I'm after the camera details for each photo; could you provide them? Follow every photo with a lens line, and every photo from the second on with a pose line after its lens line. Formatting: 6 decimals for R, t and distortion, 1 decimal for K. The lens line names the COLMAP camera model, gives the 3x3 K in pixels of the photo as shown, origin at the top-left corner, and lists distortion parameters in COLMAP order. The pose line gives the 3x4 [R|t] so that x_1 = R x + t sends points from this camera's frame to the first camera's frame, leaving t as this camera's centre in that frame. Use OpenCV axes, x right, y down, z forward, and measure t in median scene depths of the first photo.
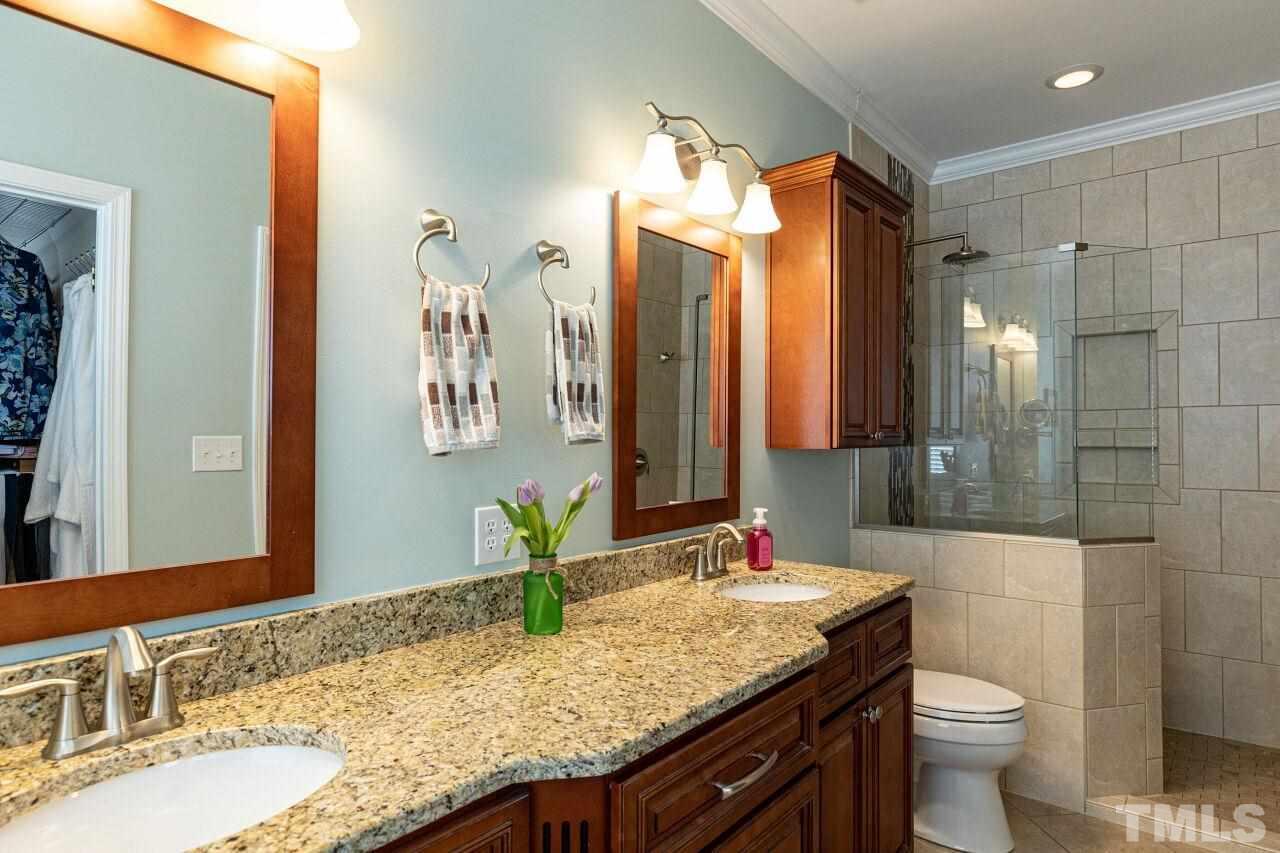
lens RADIAL K [[729.8, 0, 633.6], [0, 729.8, 435.6], [0, 0, 1]] dist [0.000354, 0.000349]
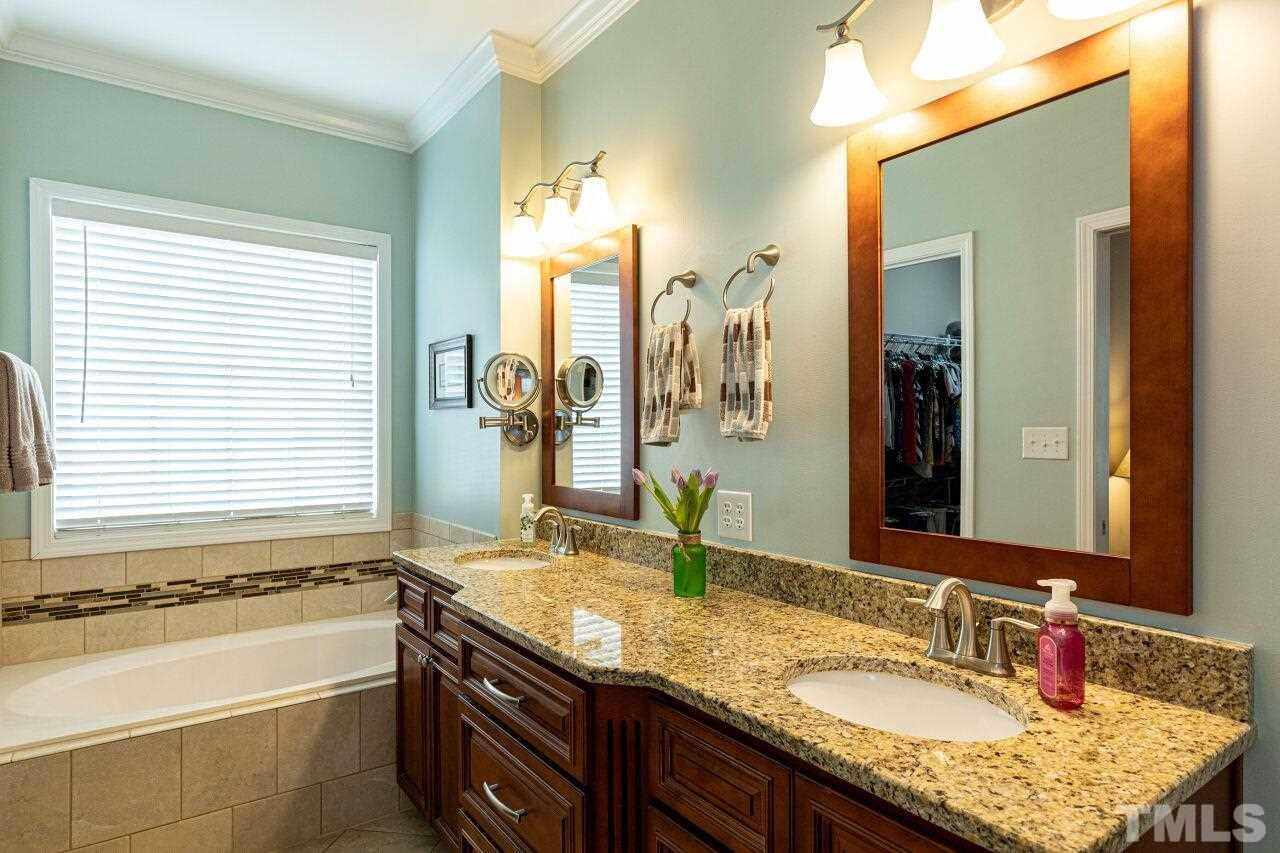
lens RADIAL K [[729.8, 0, 638.3], [0, 729.8, 422.1], [0, 0, 1]] dist [0.000354, 0.000349]
pose [[-0.275578, -0.003284, -0.961273, 0.872522], [0.009336, 0.999938, -0.006092, -0.009505], [0.961233, -0.010653, -0.275530, 1.029164]]
